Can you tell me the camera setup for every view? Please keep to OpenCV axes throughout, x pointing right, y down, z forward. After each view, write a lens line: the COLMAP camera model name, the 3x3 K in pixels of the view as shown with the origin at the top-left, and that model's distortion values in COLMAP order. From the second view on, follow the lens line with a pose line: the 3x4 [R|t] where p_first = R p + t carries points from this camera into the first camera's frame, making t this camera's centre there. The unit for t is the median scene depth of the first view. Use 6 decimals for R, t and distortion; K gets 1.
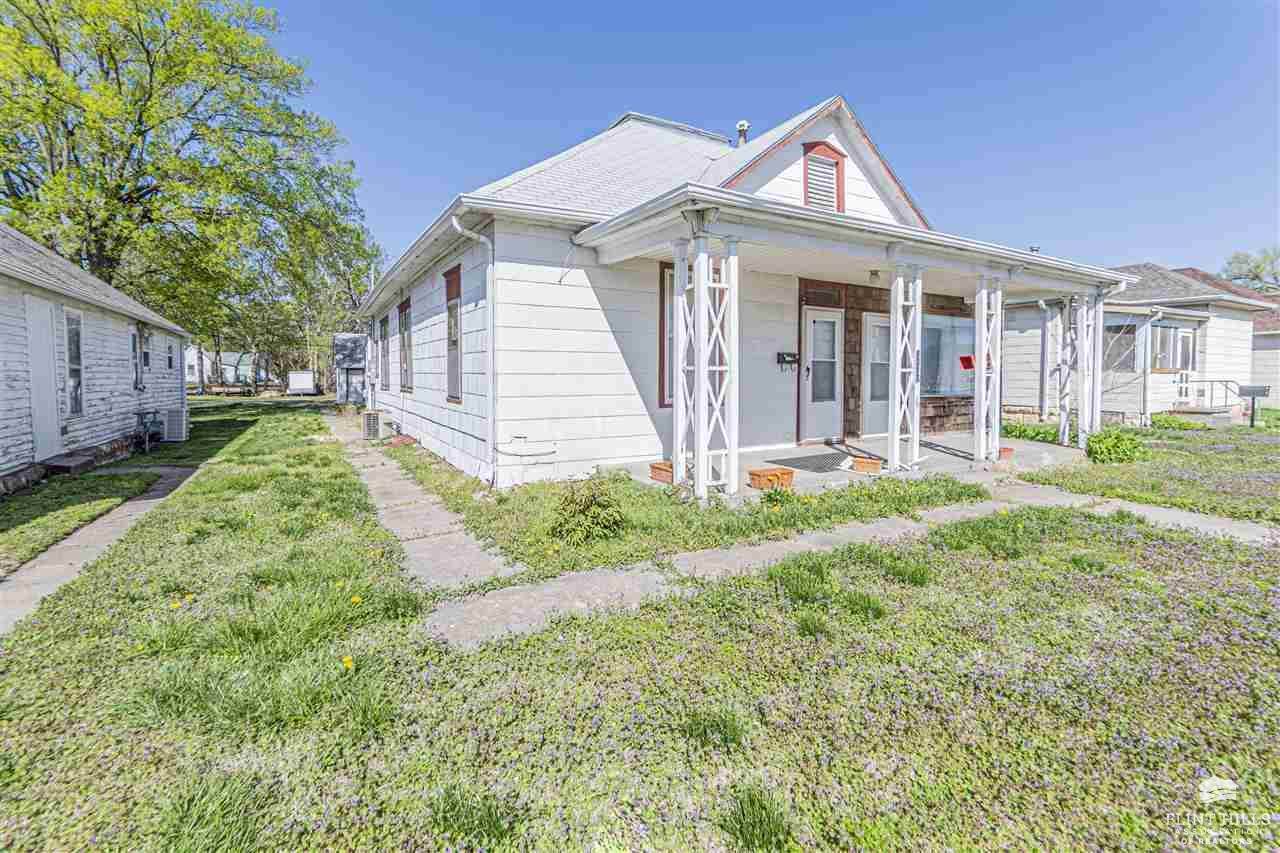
lens RADIAL K [[573.2, 0, 616.9], [0, 573.2, 390.8], [0, 0, 1]] dist [0.000798, 0.000017]
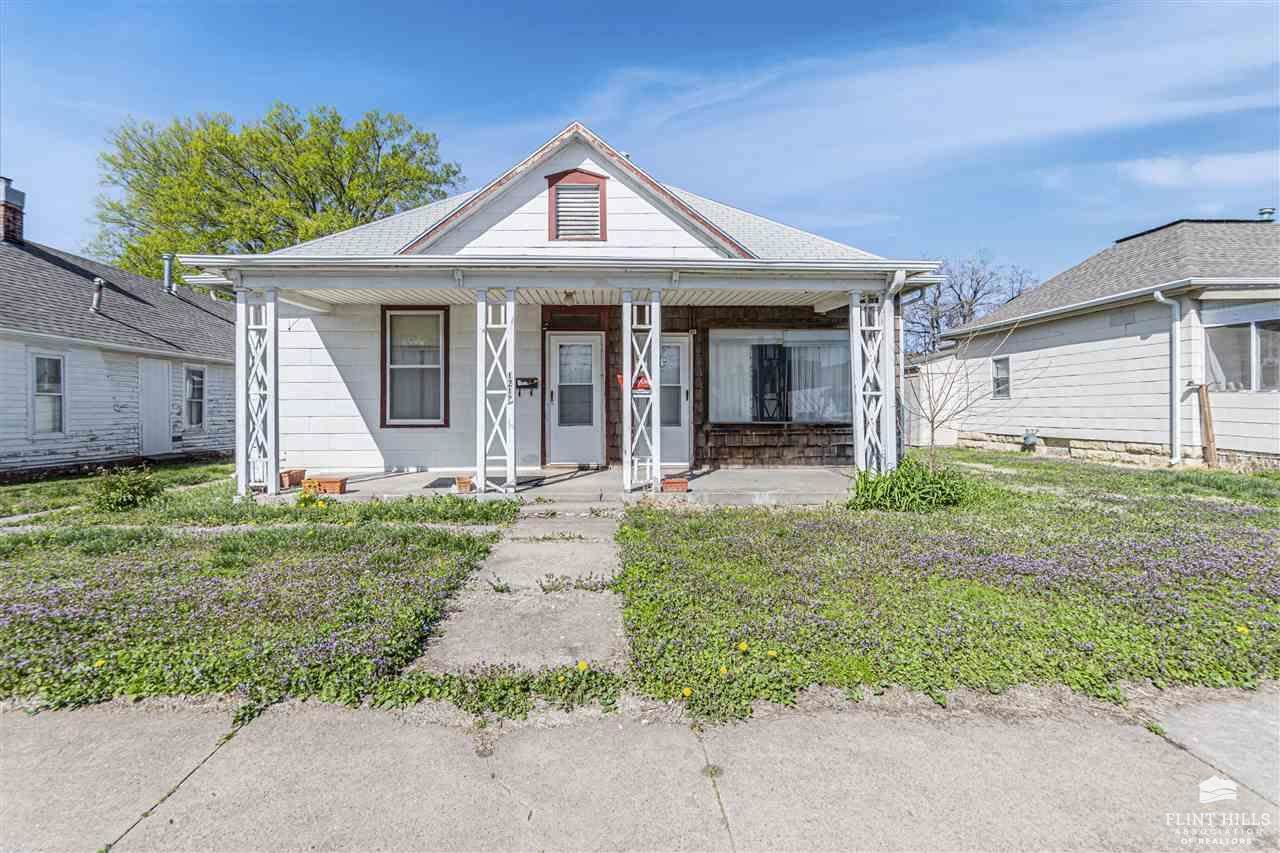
lens RADIAL K [[568.9, 0, 638.0], [0, 568.9, 402.1], [0, 0, 1]] dist [0.001667, 0.000223]
pose [[0.882597, -0.009632, -0.470032, 0.904368], [-0.008264, 0.999318, -0.035996, 0.011791], [0.470058, 0.035654, 0.881915, 0.175211]]
